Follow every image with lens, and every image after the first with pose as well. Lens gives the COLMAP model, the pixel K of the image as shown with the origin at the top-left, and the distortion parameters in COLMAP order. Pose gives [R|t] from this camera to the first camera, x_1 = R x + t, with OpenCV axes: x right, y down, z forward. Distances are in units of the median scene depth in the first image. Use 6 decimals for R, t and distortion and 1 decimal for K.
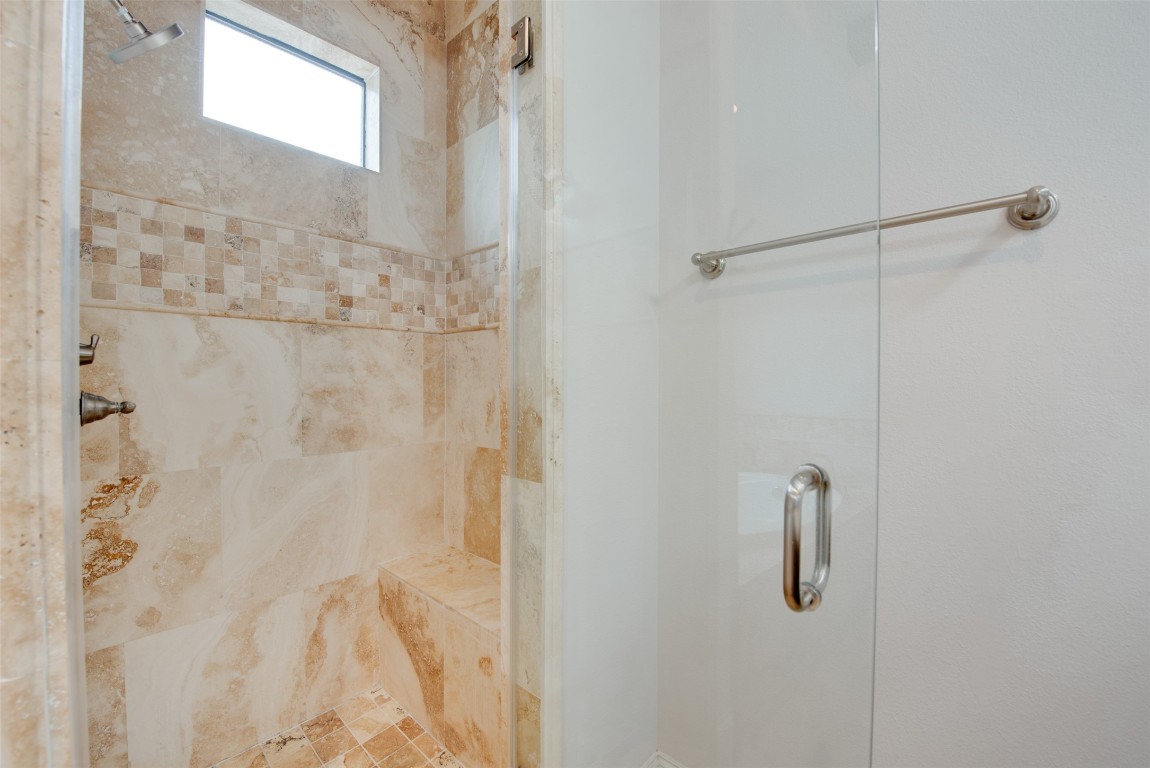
lens RADIAL K [[470.4, 0, 580.1], [0, 470.4, 380.8], [0, 0, 1]] dist [-0.015238, -0.001058]
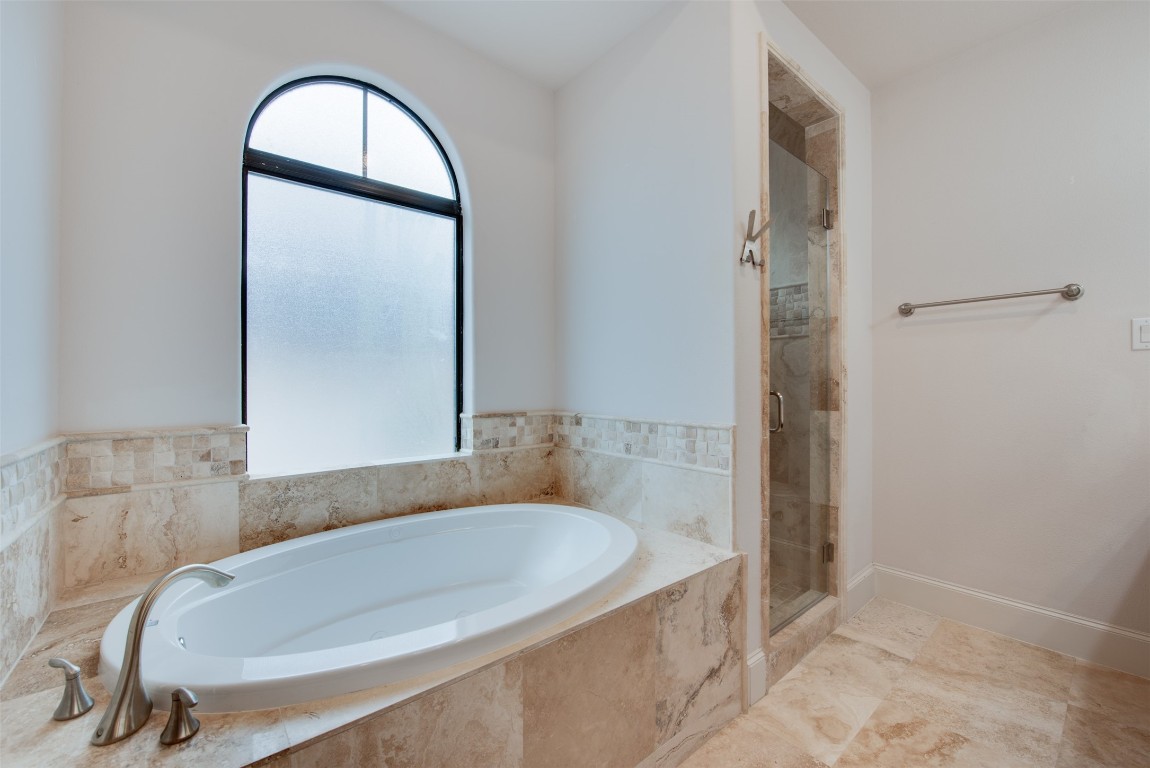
lens RADIAL K [[470.4, 0, 580.4], [0, 470.4, 381.7], [0, 0, 1]] dist [-0.015238, -0.001058]
pose [[0.990225, -0.001922, -0.139466, -1.005551], [0.000359, 0.999937, -0.011236, 0.100149], [0.139478, 0.011076, 0.990163, -1.422426]]
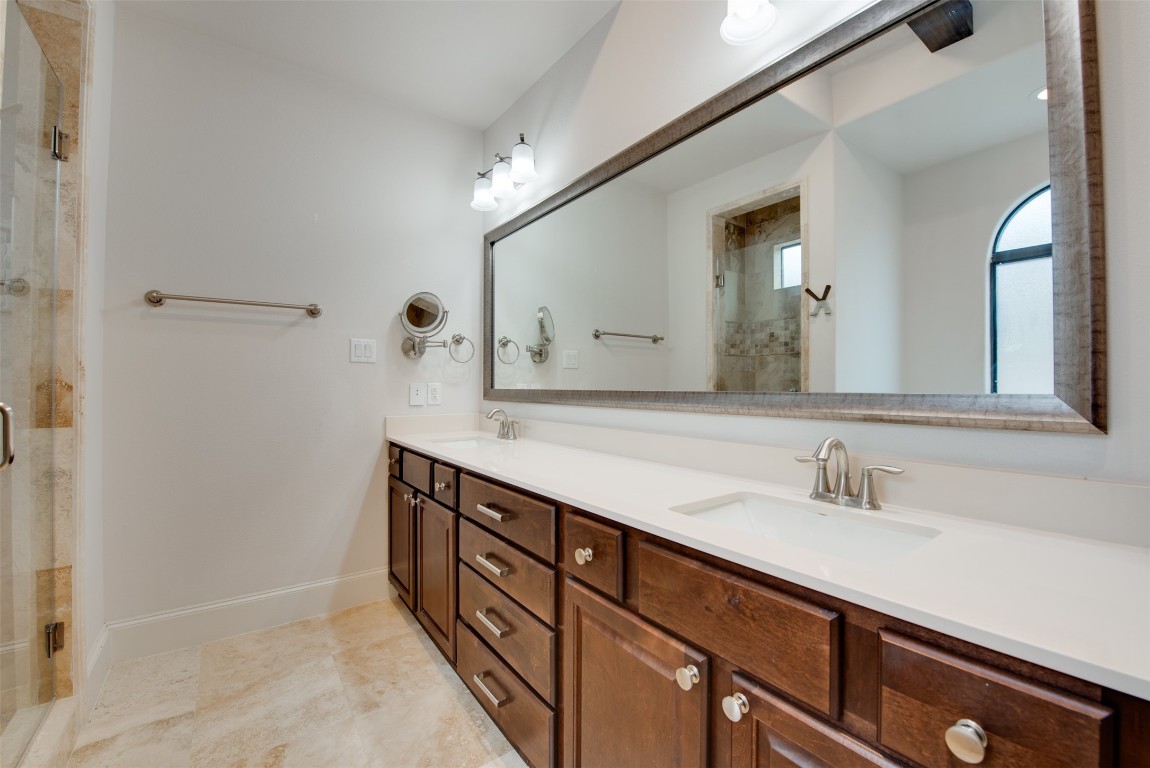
lens RADIAL K [[470.4, 0, 583.6], [0, 470.4, 382.5], [0, 0, 1]] dist [-0.015238, -0.001058]
pose [[0.193487, 0.008026, 0.981070, -1.271235], [0.005442, 0.999942, -0.009253, 0.091520], [-0.981088, 0.007130, 0.193432, -0.988116]]
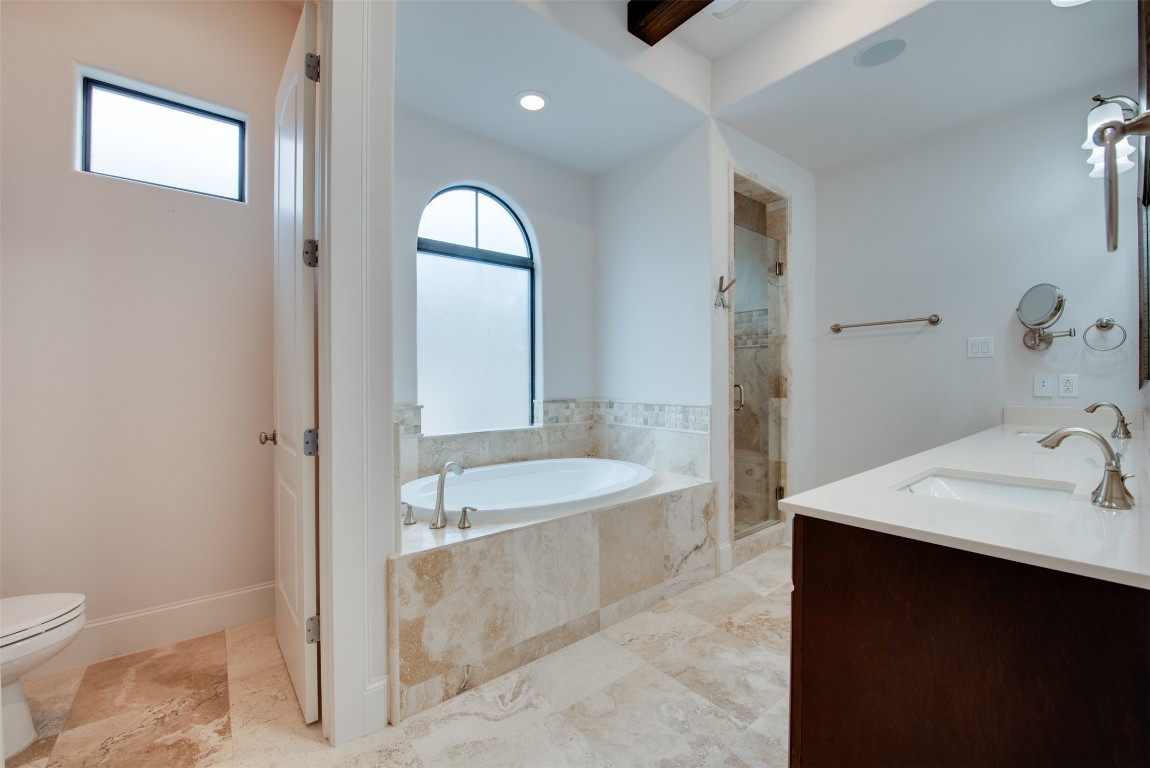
lens RADIAL K [[470.4, 0, 576.3], [0, 470.4, 382.6], [0, 0, 1]] dist [-0.015238, -0.001058]
pose [[0.986907, -0.002684, -0.161266, -1.036794], [0.001804, 0.999983, -0.005601, 0.122193], [0.161278, 0.005237, 0.986895, -2.588545]]
